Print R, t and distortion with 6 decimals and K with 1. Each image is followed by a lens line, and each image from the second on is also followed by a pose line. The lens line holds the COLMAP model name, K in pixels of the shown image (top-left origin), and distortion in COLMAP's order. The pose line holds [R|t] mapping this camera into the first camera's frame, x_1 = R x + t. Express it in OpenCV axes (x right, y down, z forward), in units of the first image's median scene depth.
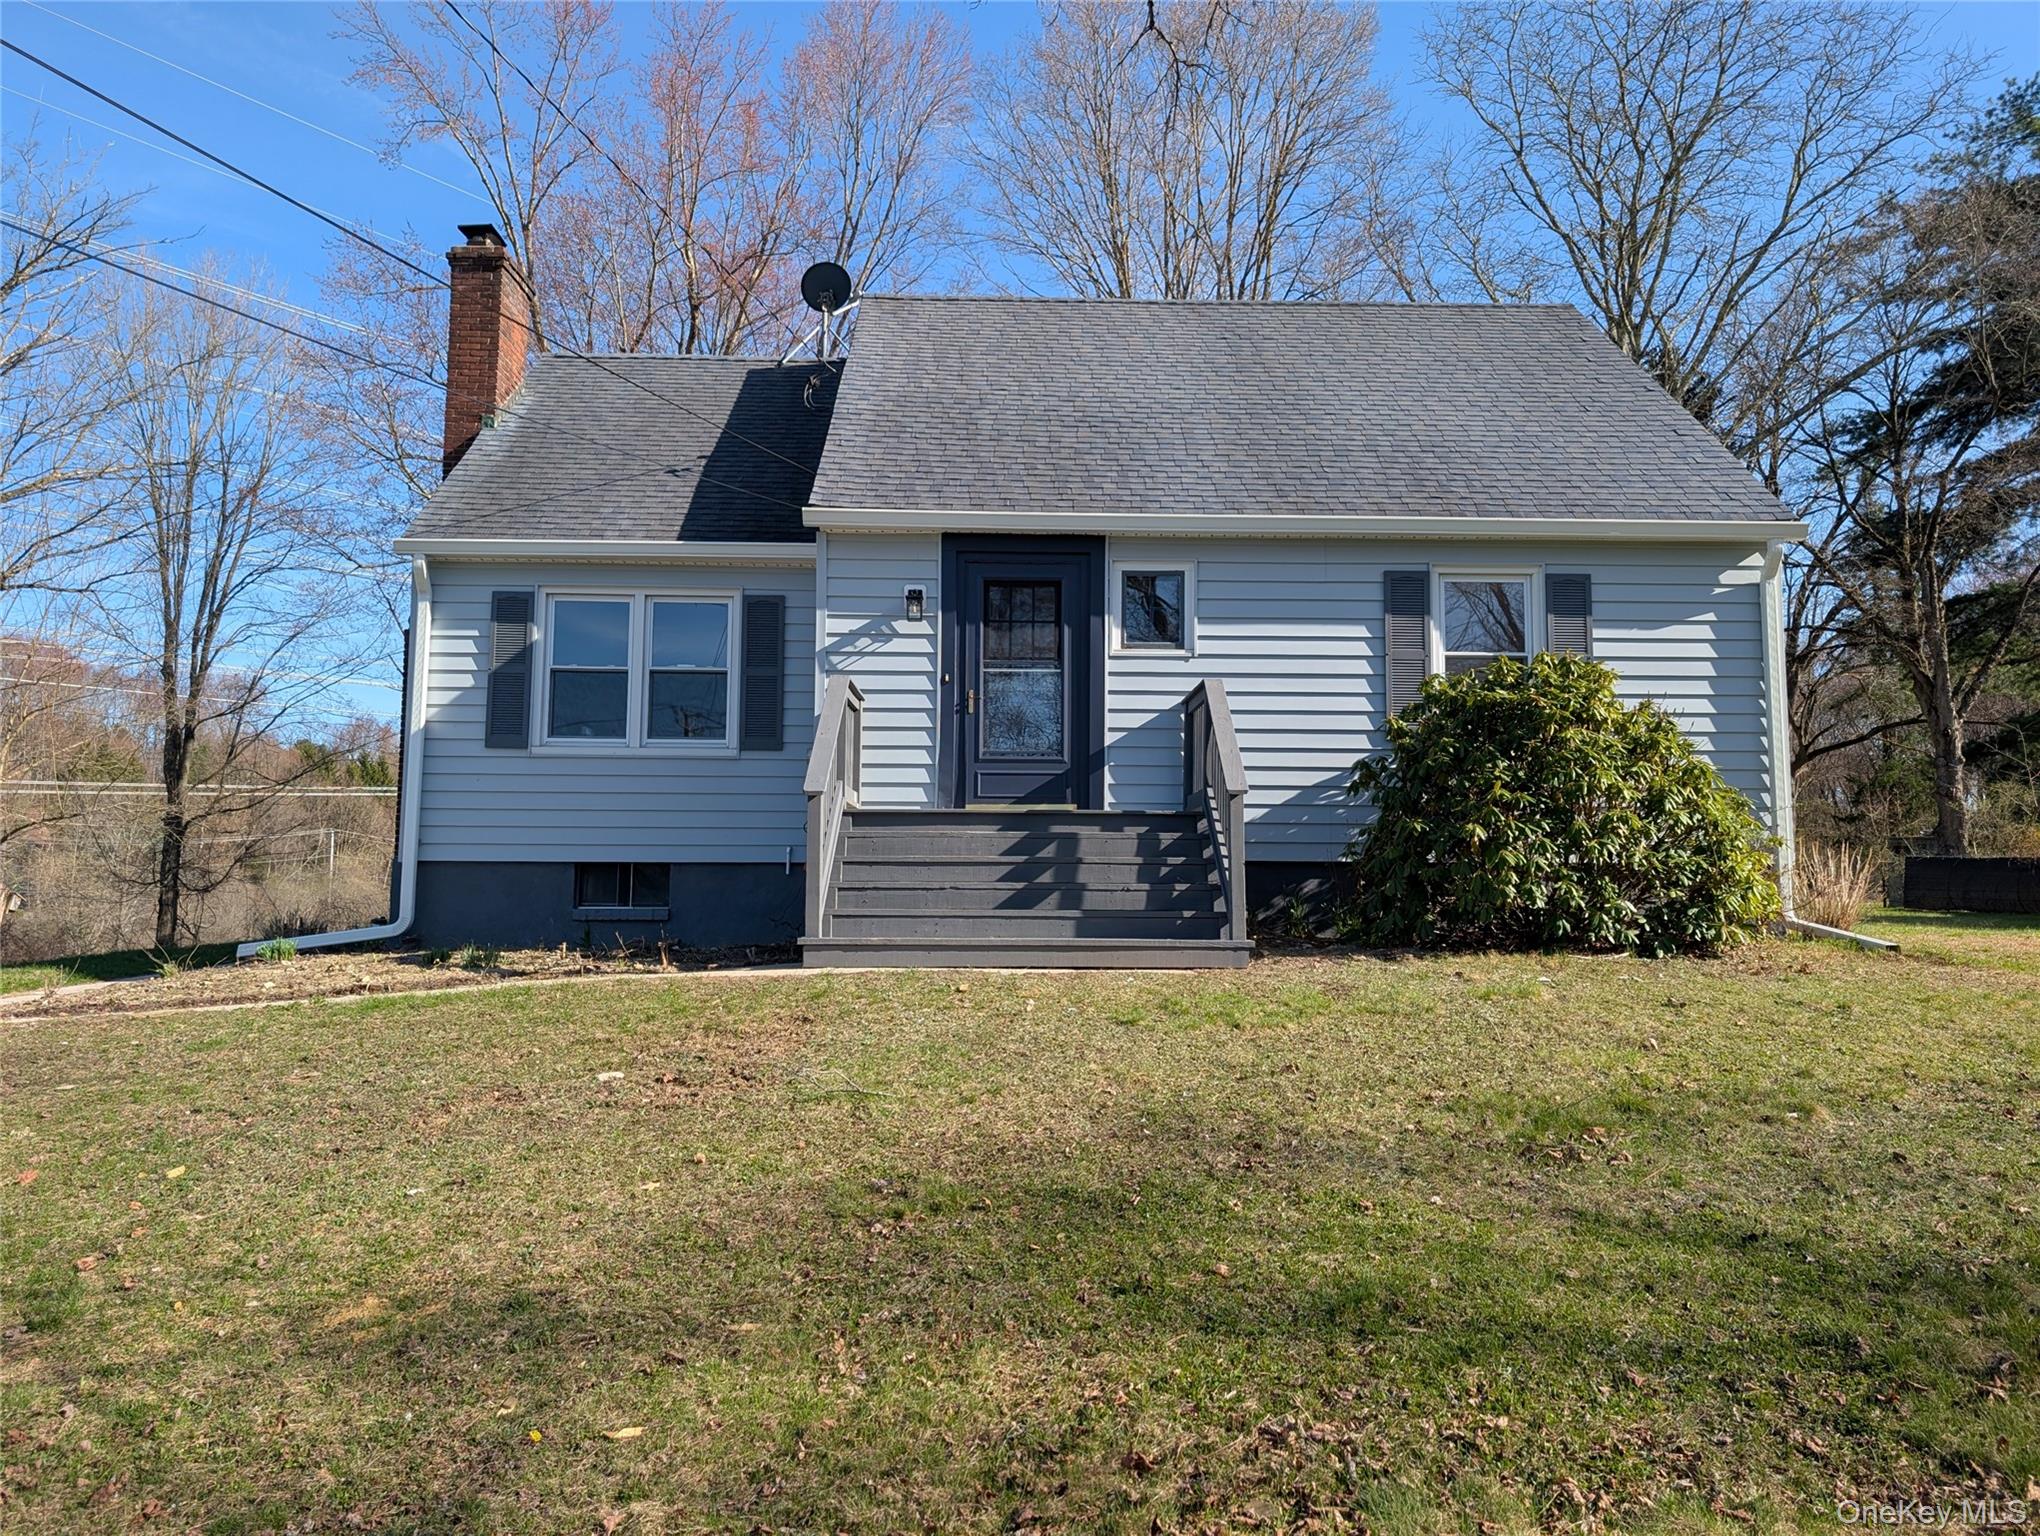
lens RADIAL K [[1439.5, 0, 1020.0], [0, 1439.5, 768.0], [0, 0, 1]] dist [-0.002343, -0.004574]
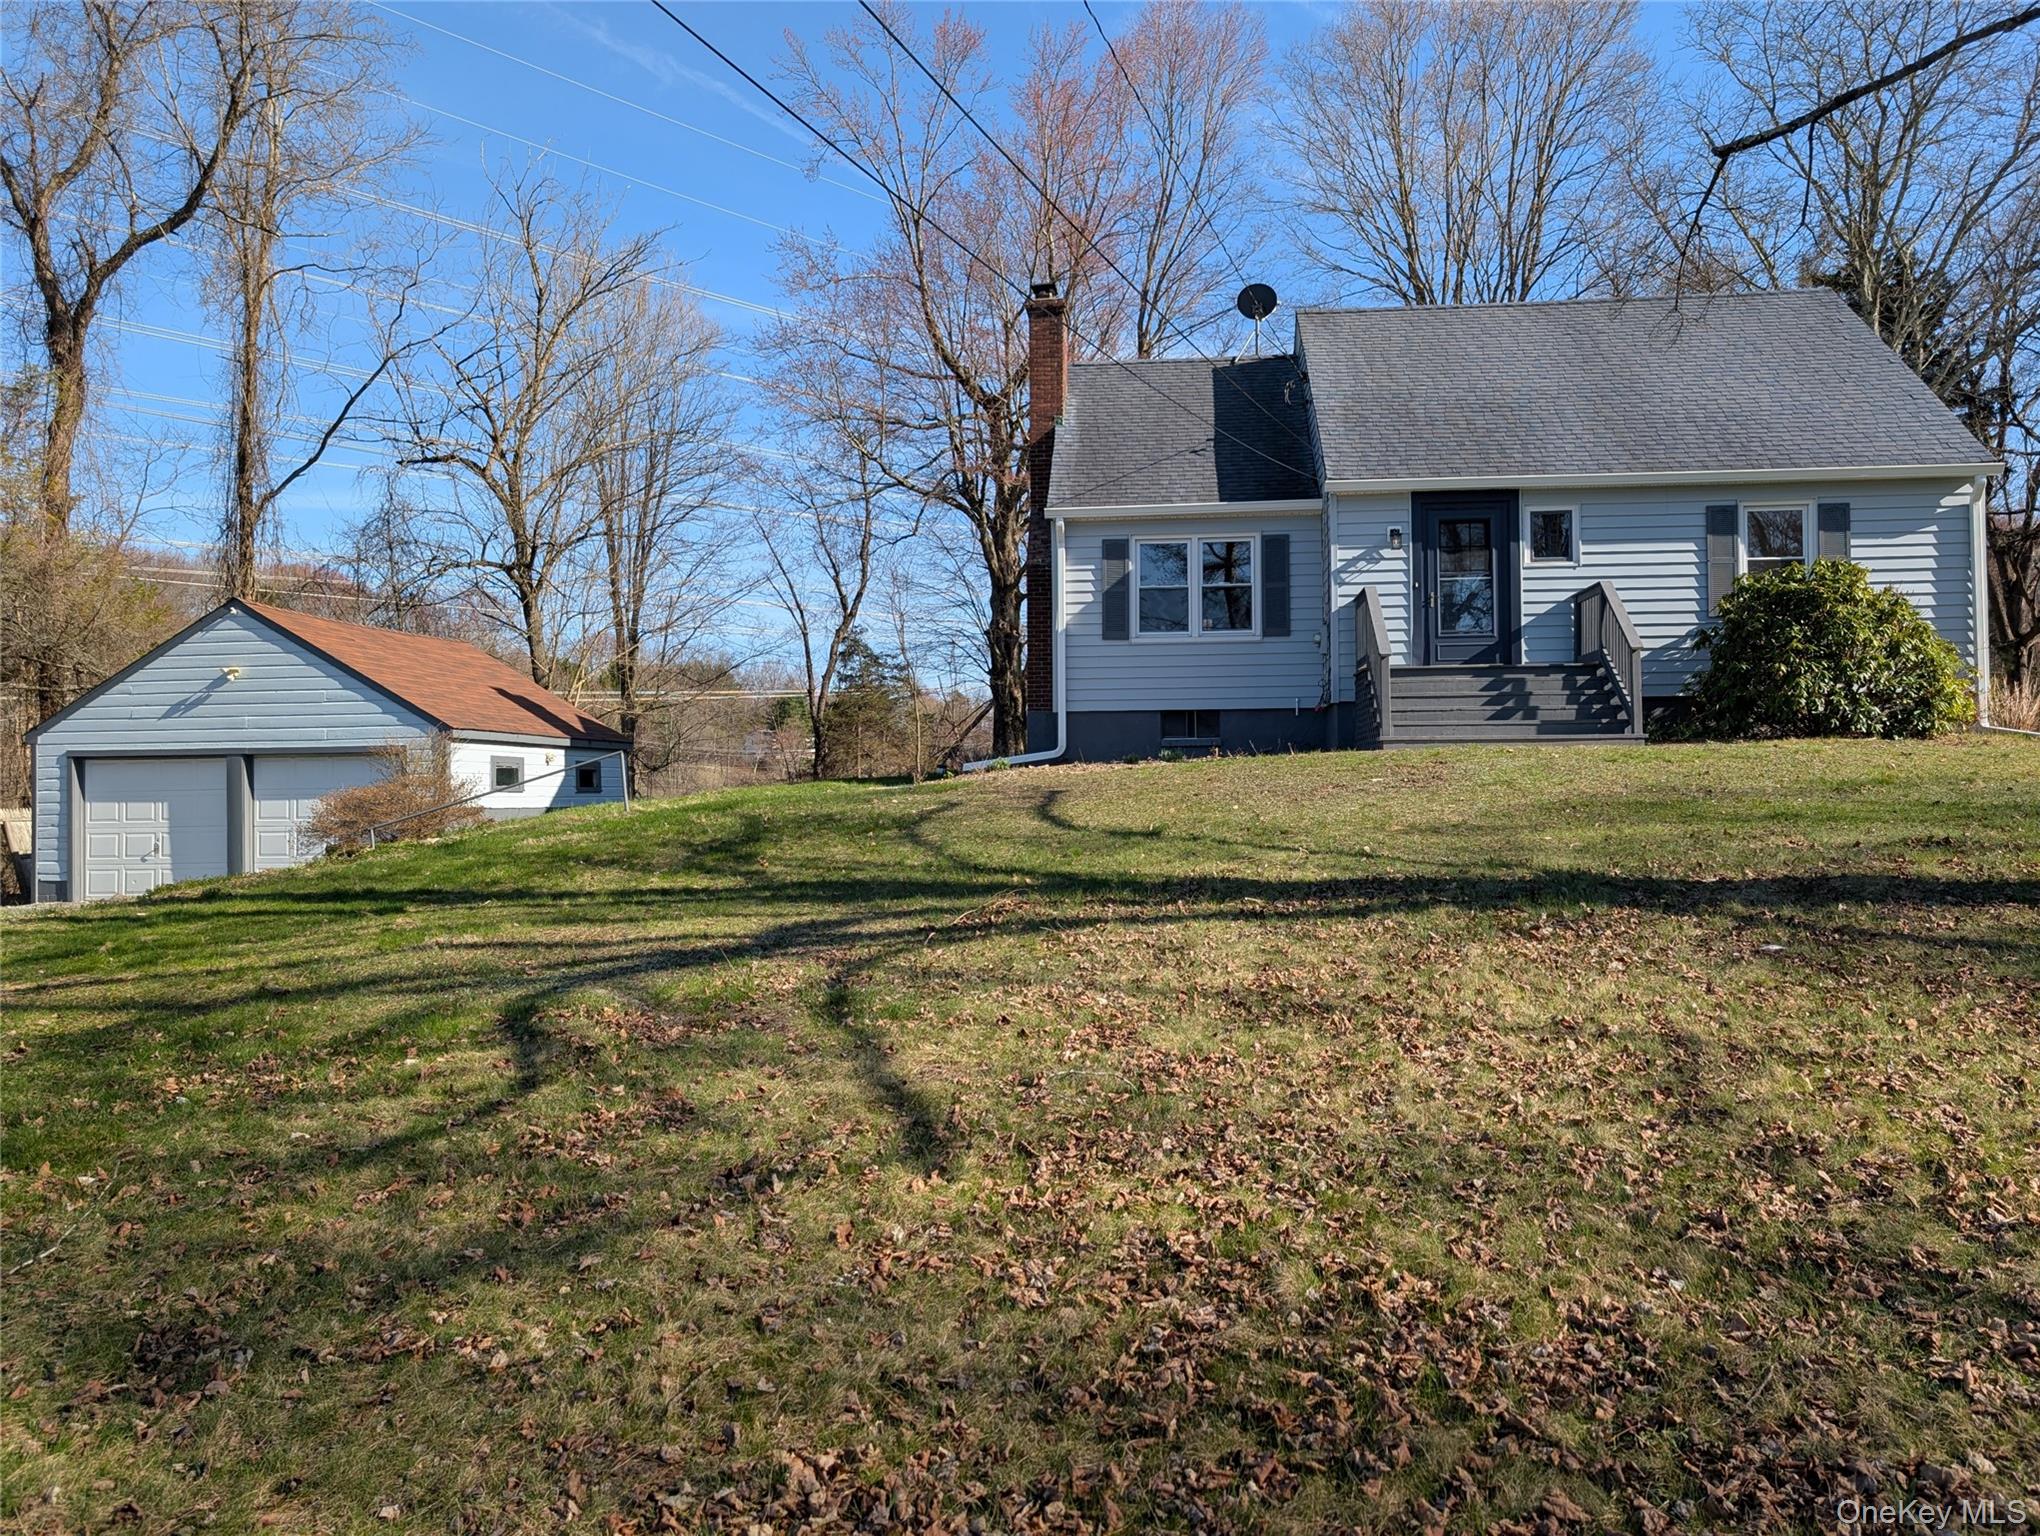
lens RADIAL K [[1436.4, 0, 1020.0], [0, 1436.4, 768.0], [0, 0, 1]] dist [-0.046748, 0.040739]
pose [[0.991063, -0.017373, -0.132258, -0.275290], [0.026299, 0.997470, 0.066047, 0.021692], [0.130775, -0.068935, 0.989012, -0.609376]]
